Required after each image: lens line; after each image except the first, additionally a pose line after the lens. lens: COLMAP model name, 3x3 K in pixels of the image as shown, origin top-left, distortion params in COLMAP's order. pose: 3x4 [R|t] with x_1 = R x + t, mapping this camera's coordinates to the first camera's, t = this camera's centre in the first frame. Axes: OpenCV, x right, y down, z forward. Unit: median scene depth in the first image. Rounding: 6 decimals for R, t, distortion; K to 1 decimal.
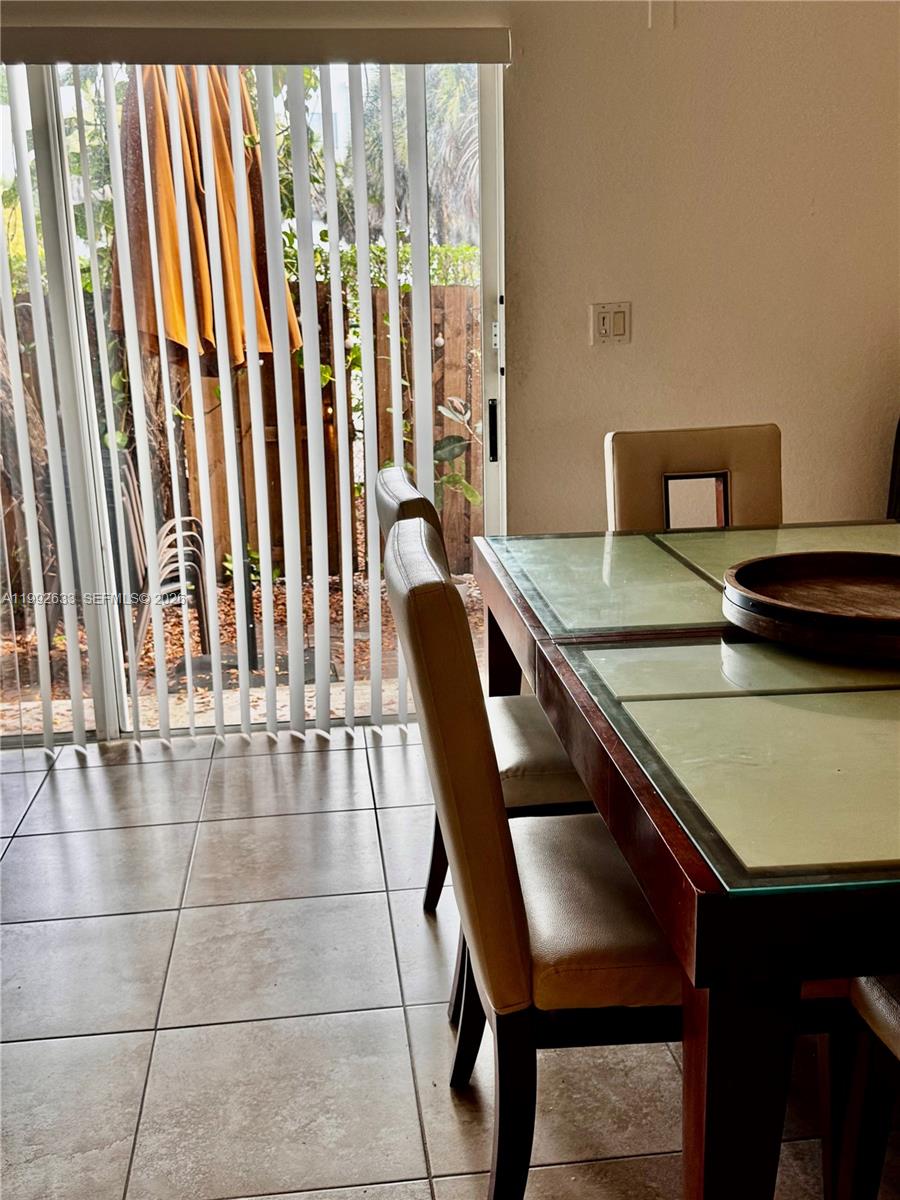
lens RADIAL K [[1180.3, 0, 440.0], [0, 1180.3, 595.2], [0, 0, 1]] dist [0.184114, -0.457194]
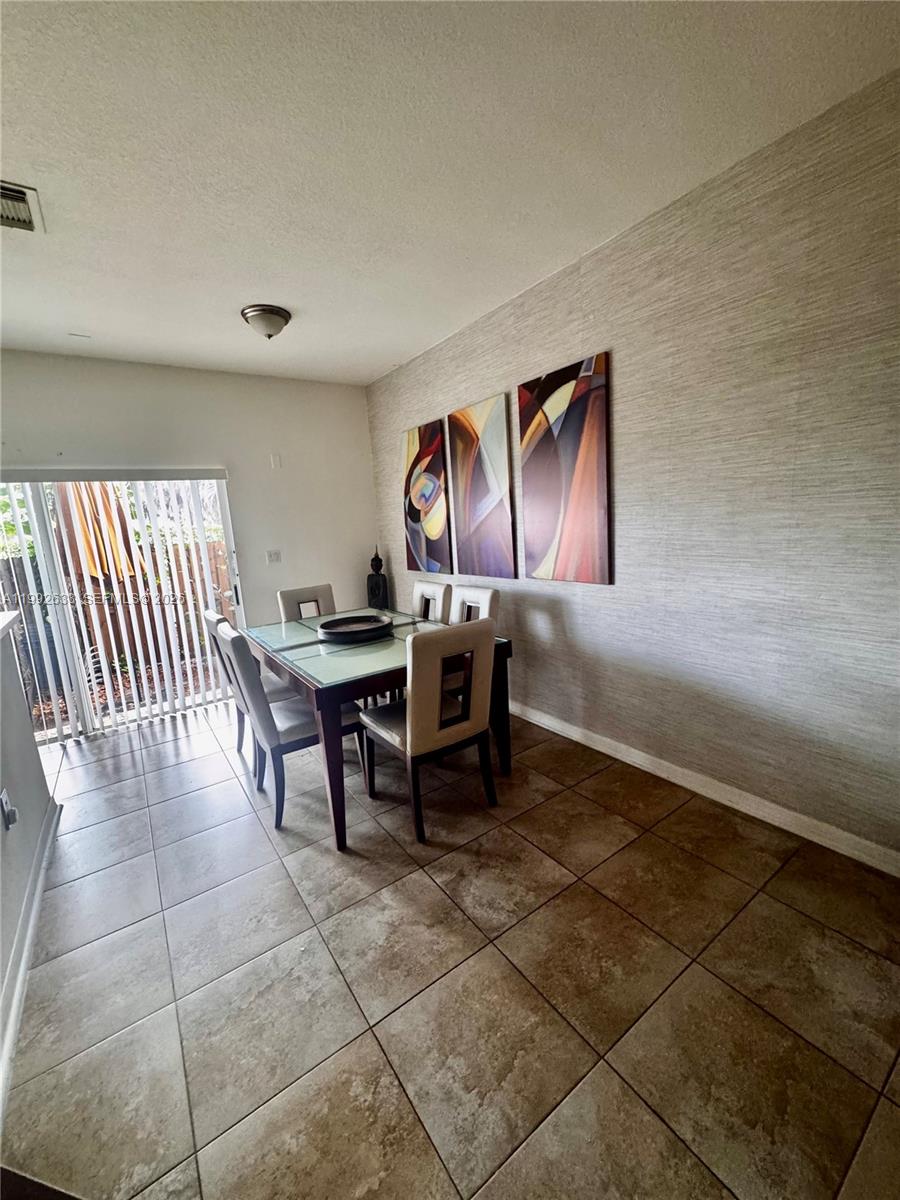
lens RADIAL K [[482.4, 0, 449.3], [0, 482.4, 597.2], [0, 0, 1]] dist [0.002825, -0.000028]
pose [[0.878980, -0.117638, 0.462120, -0.053905], [0.167452, 0.983523, -0.068137, 0.042191], [-0.446491, 0.137274, 0.884196, -0.342273]]
